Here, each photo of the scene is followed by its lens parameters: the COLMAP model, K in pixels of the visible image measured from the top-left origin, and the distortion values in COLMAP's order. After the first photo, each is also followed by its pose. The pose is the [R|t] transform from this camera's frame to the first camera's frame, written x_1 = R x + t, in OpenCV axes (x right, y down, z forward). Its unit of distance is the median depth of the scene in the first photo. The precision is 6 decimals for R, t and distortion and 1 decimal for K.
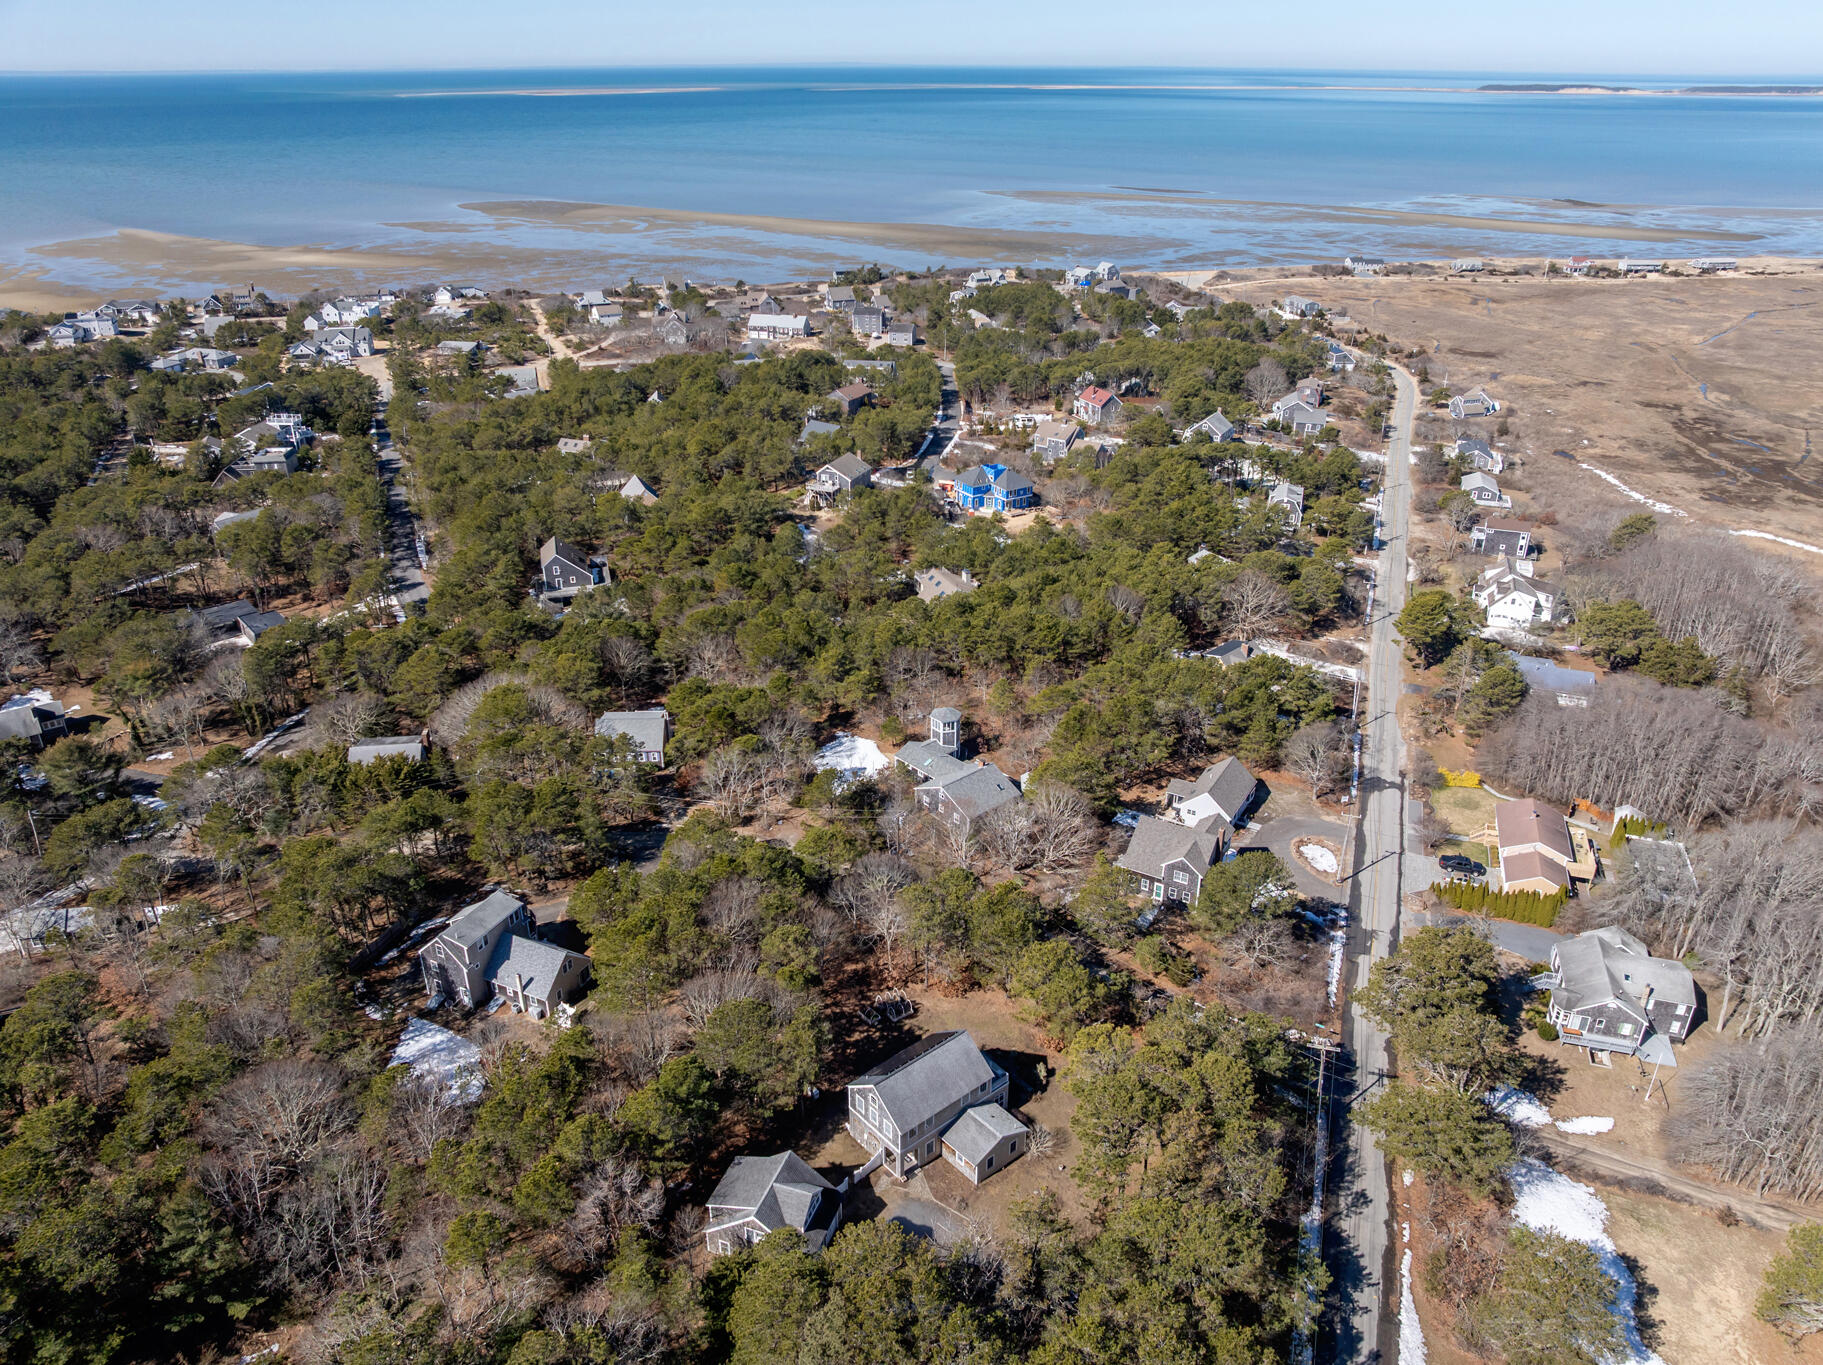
lens RADIAL K [[1264.1, 0, 923.1], [0, 1264.1, 683.7], [0, 0, 1]] dist [-0.048740, 0.004993]
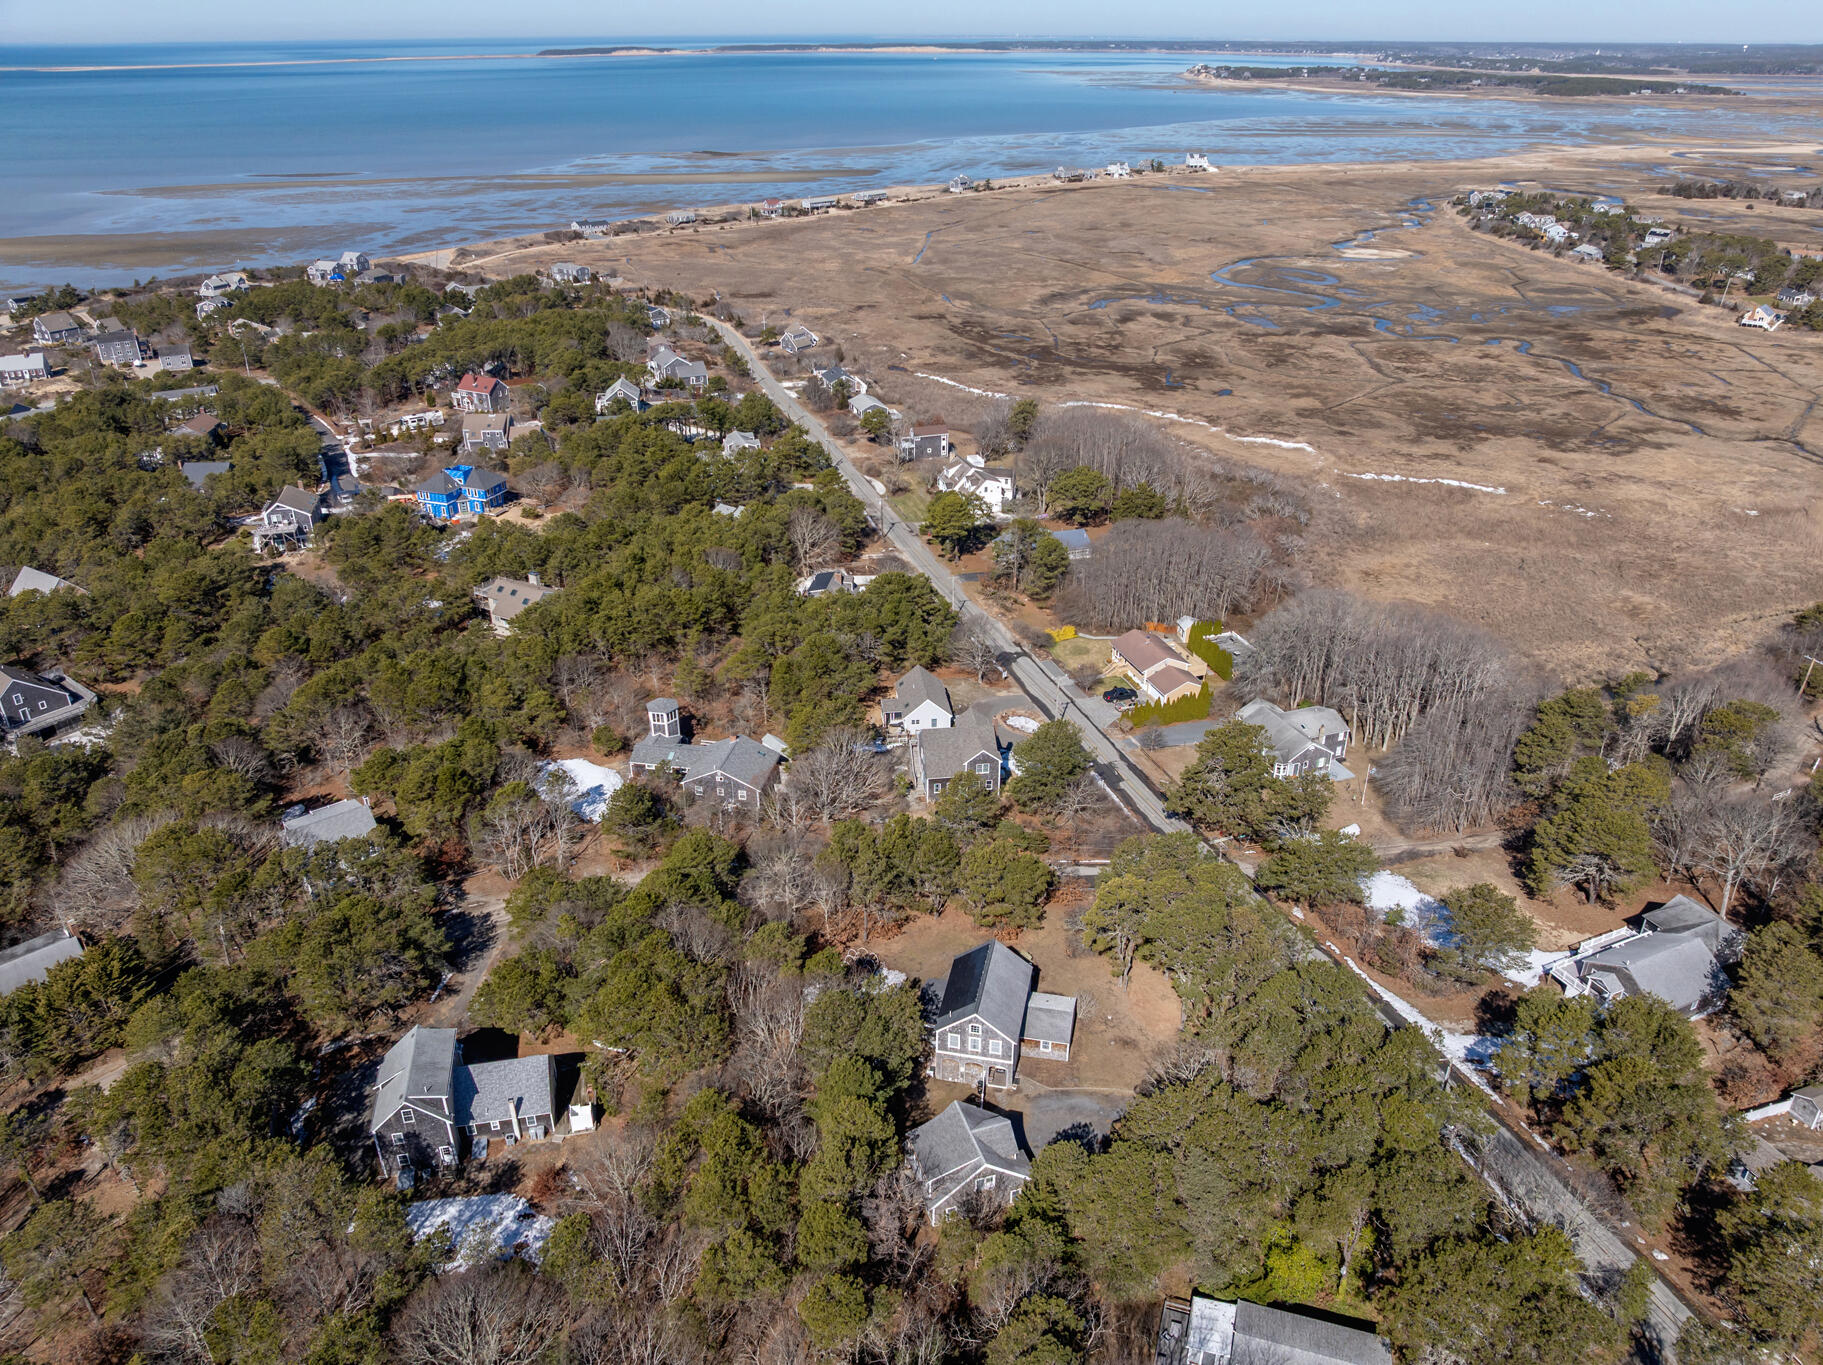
lens RADIAL K [[1264.1, 0, 923.1], [0, 1264.1, 683.7], [0, 0, 1]] dist [-0.048740, 0.004993]
pose [[0.795465, -0.278937, 0.537986, -0.163554], [0.267547, 0.958213, 0.101225, -0.017192], [-0.543741, 0.063416, 0.836854, 0.039887]]
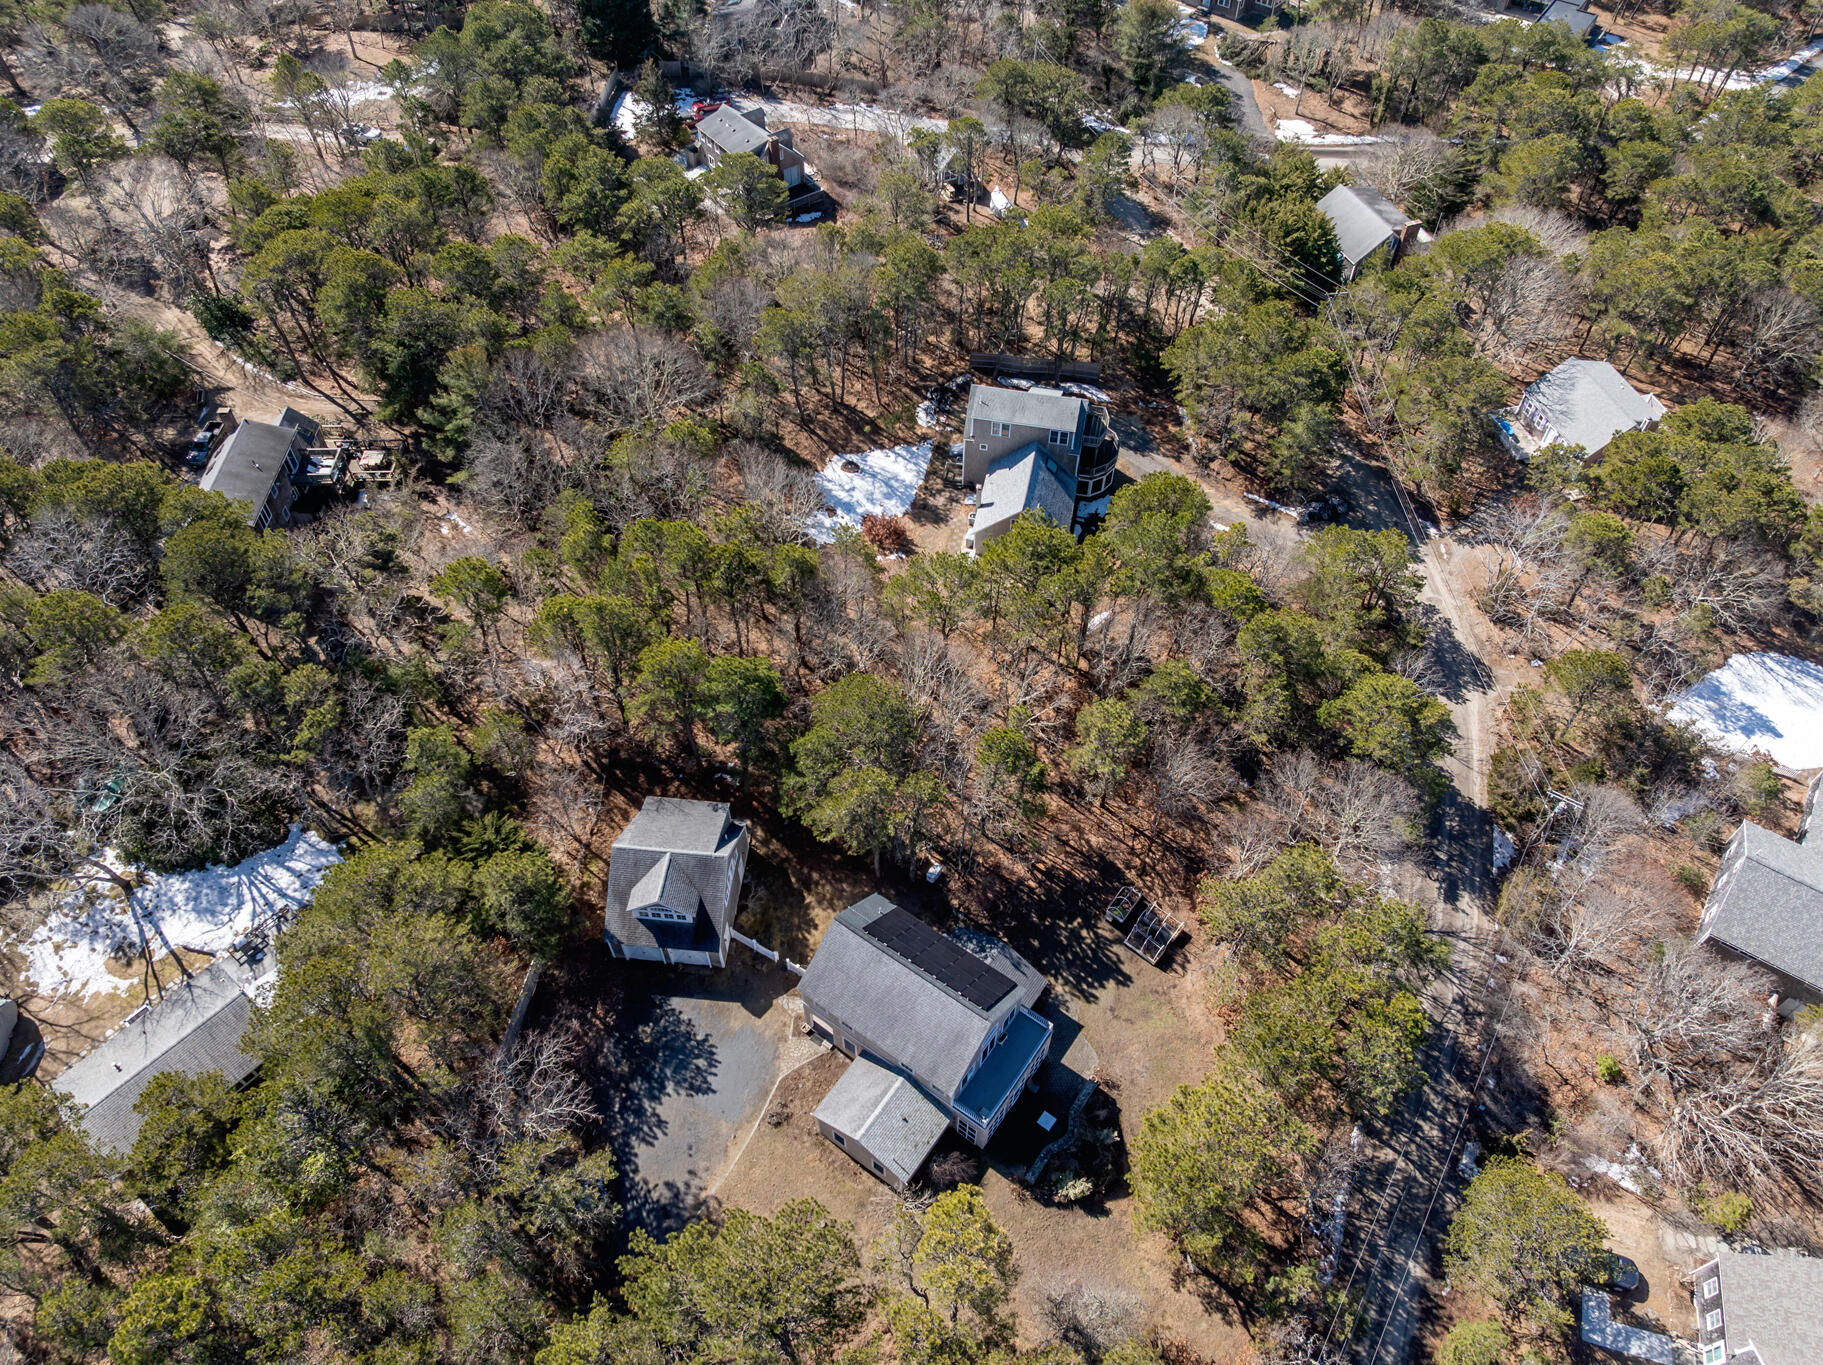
lens RADIAL K [[1280.2, 0, 924.7], [0, 1280.2, 684.1], [0, 0, 1]] dist [-0.045125, 0.009152]
pose [[0.235735, 0.759013, -0.606900, 0.084731], [-0.432804, 0.641145, 0.633730, -0.061643], [0.870120, 0.113277, 0.479644, 0.205088]]
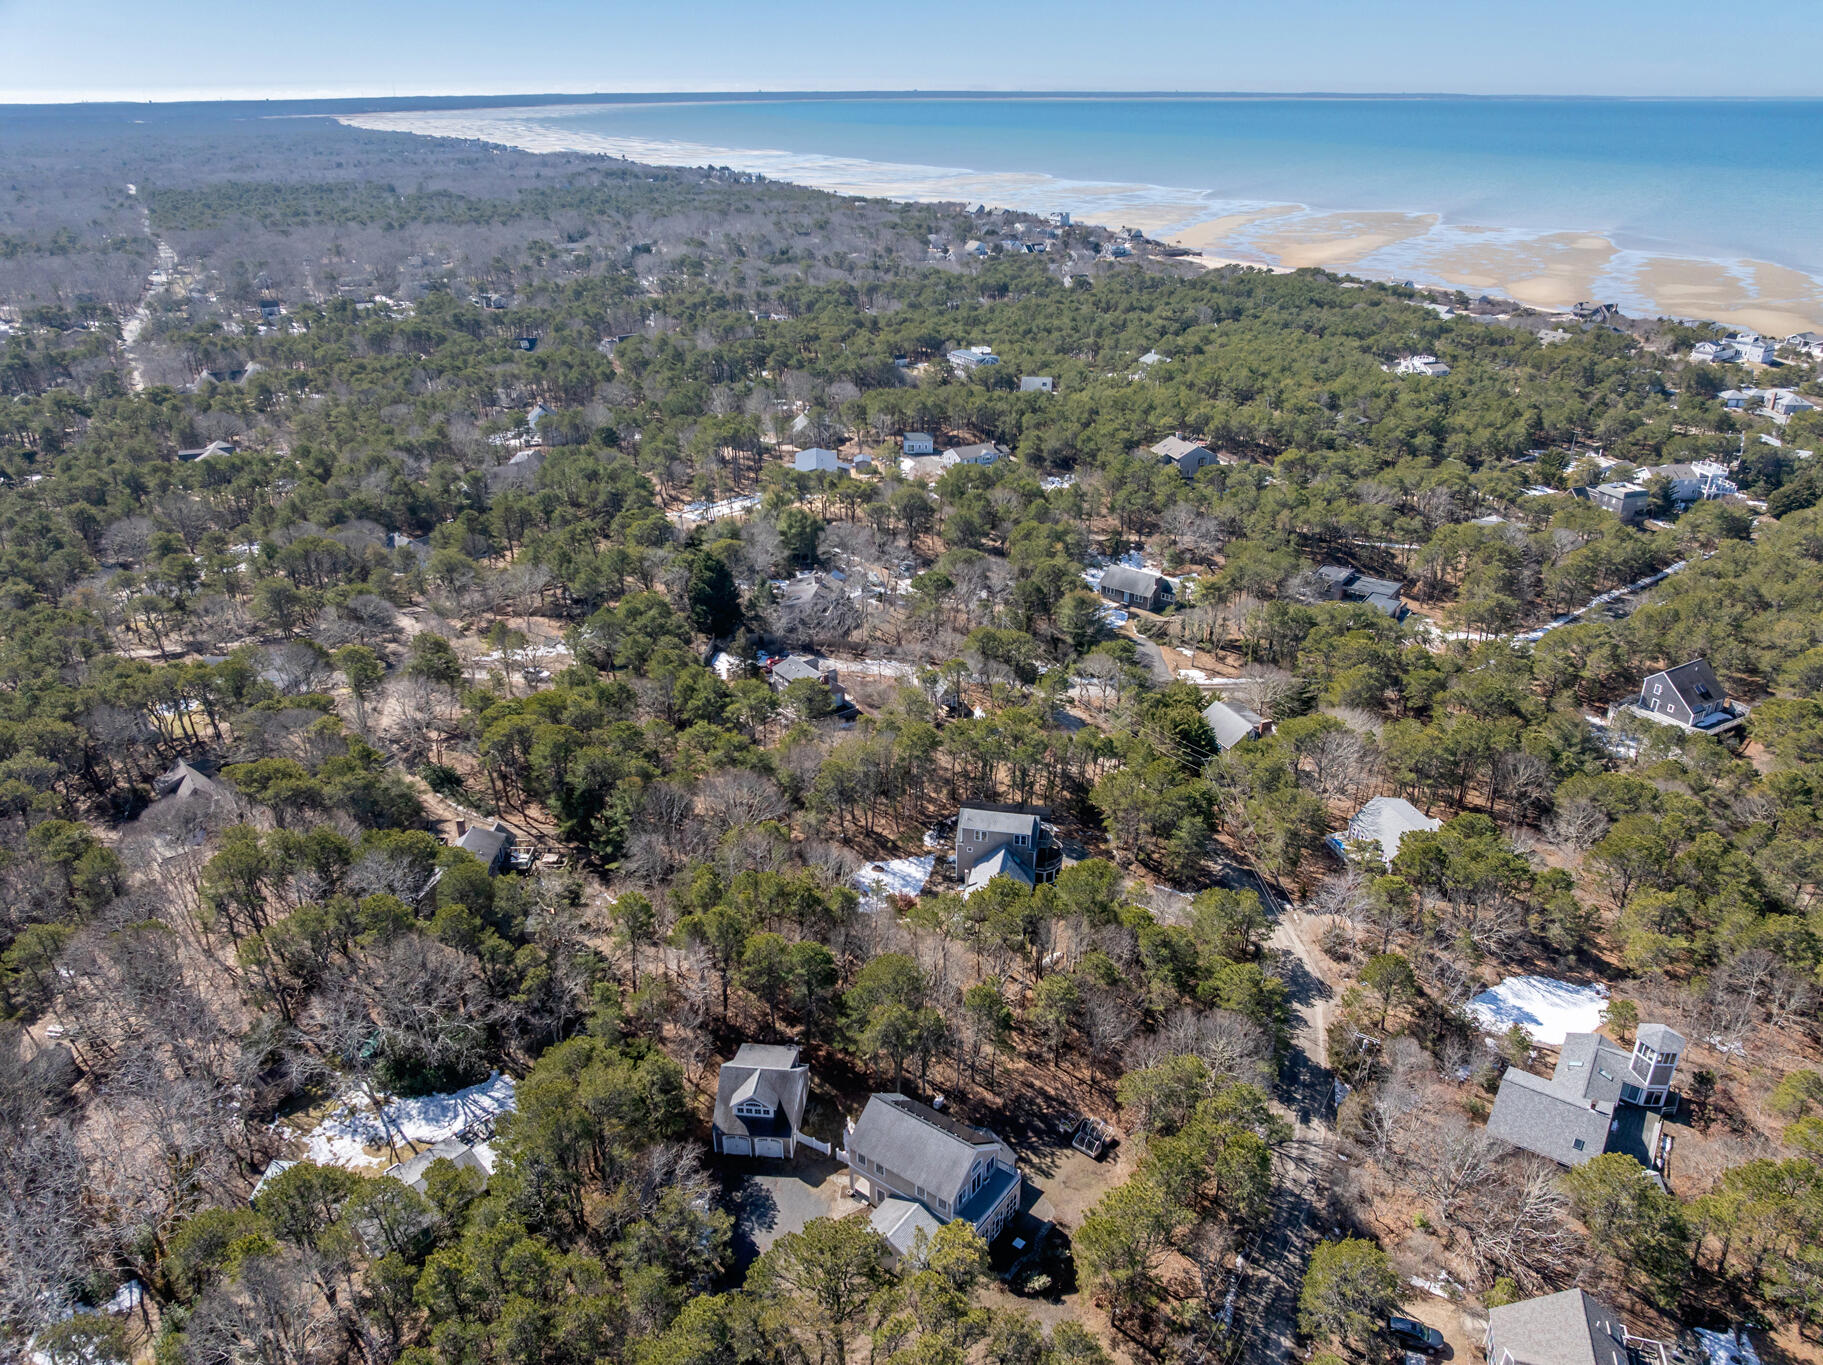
lens RADIAL K [[1268.2, 0, 927.4], [0, 1268.2, 681.7], [0, 0, 1]] dist [-0.042201, -0.003185]
pose [[0.239440, 0.408288, -0.880891, 0.212282], [-0.426355, 0.859341, 0.282410, -0.078608], [0.872290, 0.307952, 0.379836, 0.161486]]
